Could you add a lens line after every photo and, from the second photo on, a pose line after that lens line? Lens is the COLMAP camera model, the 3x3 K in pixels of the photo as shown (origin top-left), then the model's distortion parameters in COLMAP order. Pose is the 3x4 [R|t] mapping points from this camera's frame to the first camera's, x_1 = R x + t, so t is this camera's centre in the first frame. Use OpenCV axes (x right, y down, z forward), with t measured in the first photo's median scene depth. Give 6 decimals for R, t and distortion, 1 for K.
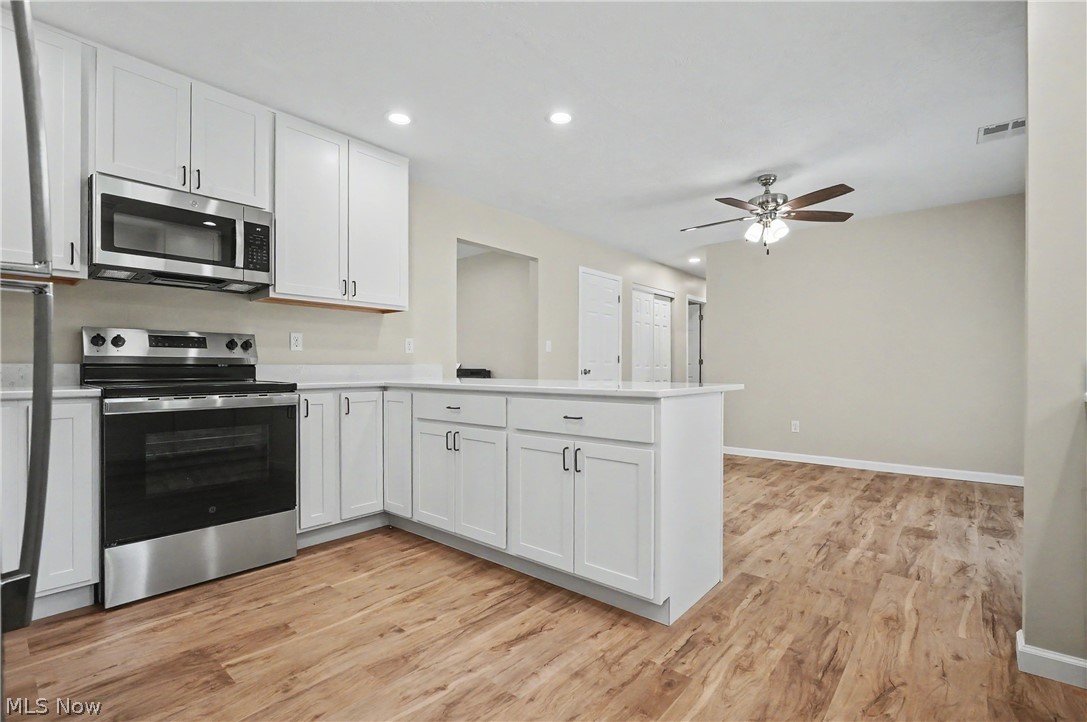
lens RADIAL K [[494.9, 0, 545.9], [0, 494.9, 367.7], [0, 0, 1]] dist [-0.011068, 0.001344]
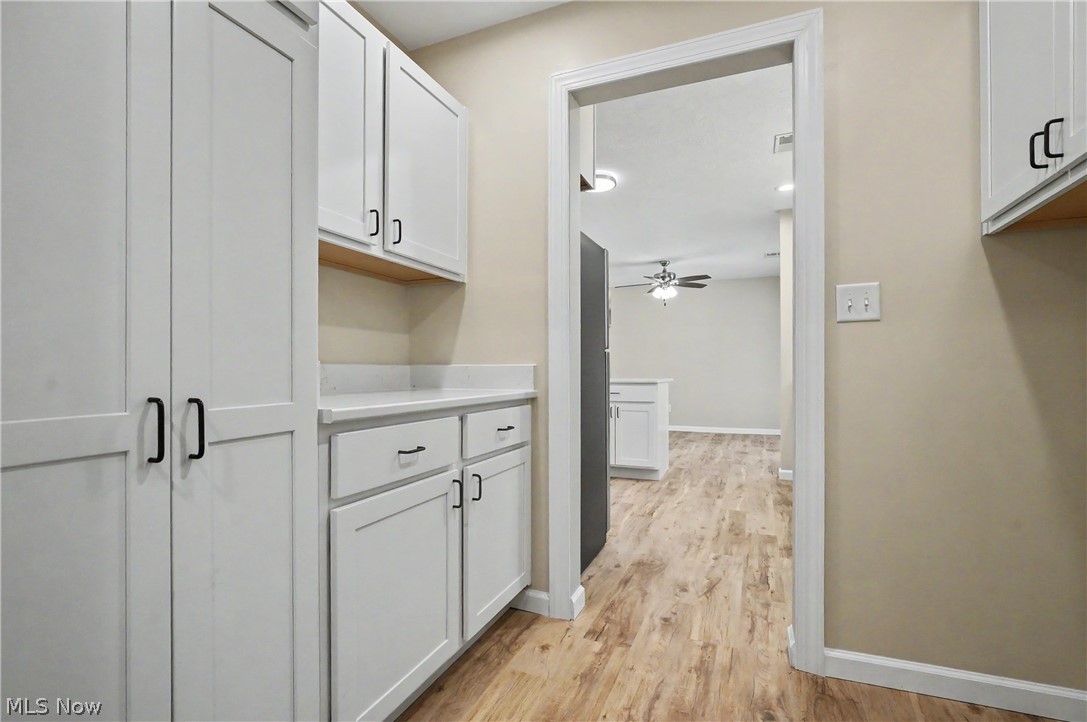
lens RADIAL K [[494.9, 0, 550.2], [0, 494.9, 366.7], [0, 0, 1]] dist [-0.011068, 0.001344]
pose [[0.950456, -0.001890, 0.310854, -0.704287], [0.005352, 0.999933, -0.010285, 0.002307], [-0.310814, 0.011439, 0.950402, -0.782307]]
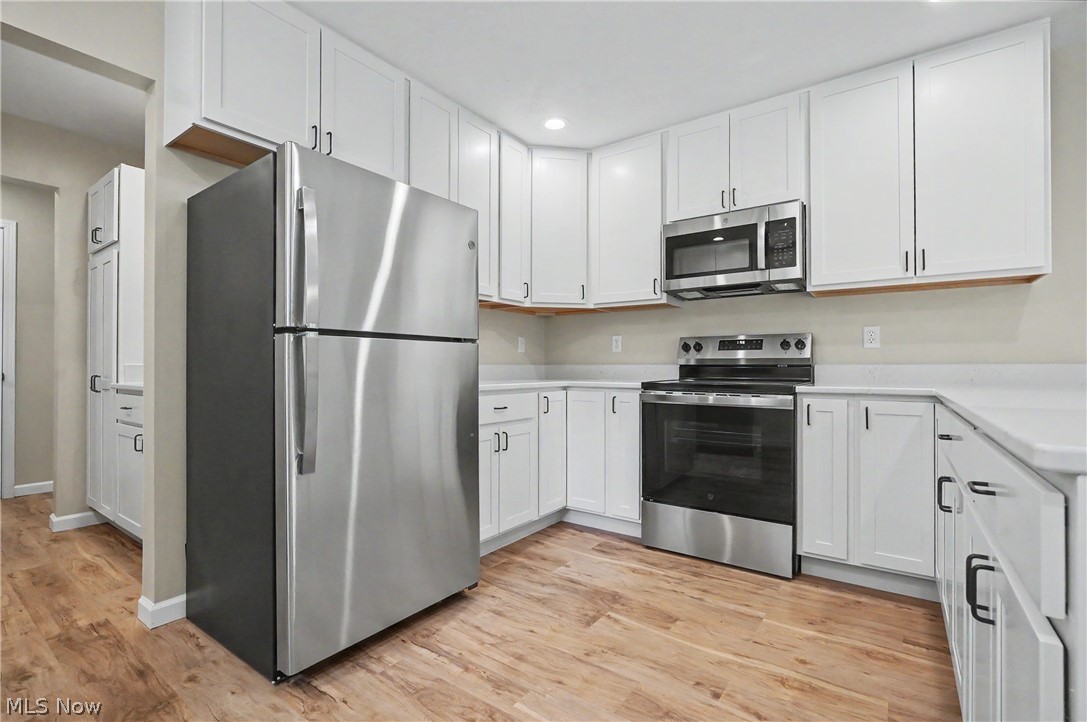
lens RADIAL K [[494.9, 0, 541.8], [0, 494.9, 362.2], [0, 0, 1]] dist [-0.011068, 0.001344]
pose [[0.078622, -0.008283, -0.996870, 0.347759], [-0.000864, 0.999965, -0.008376, -0.003151], [0.996904, 0.001520, 0.078612, 0.466082]]
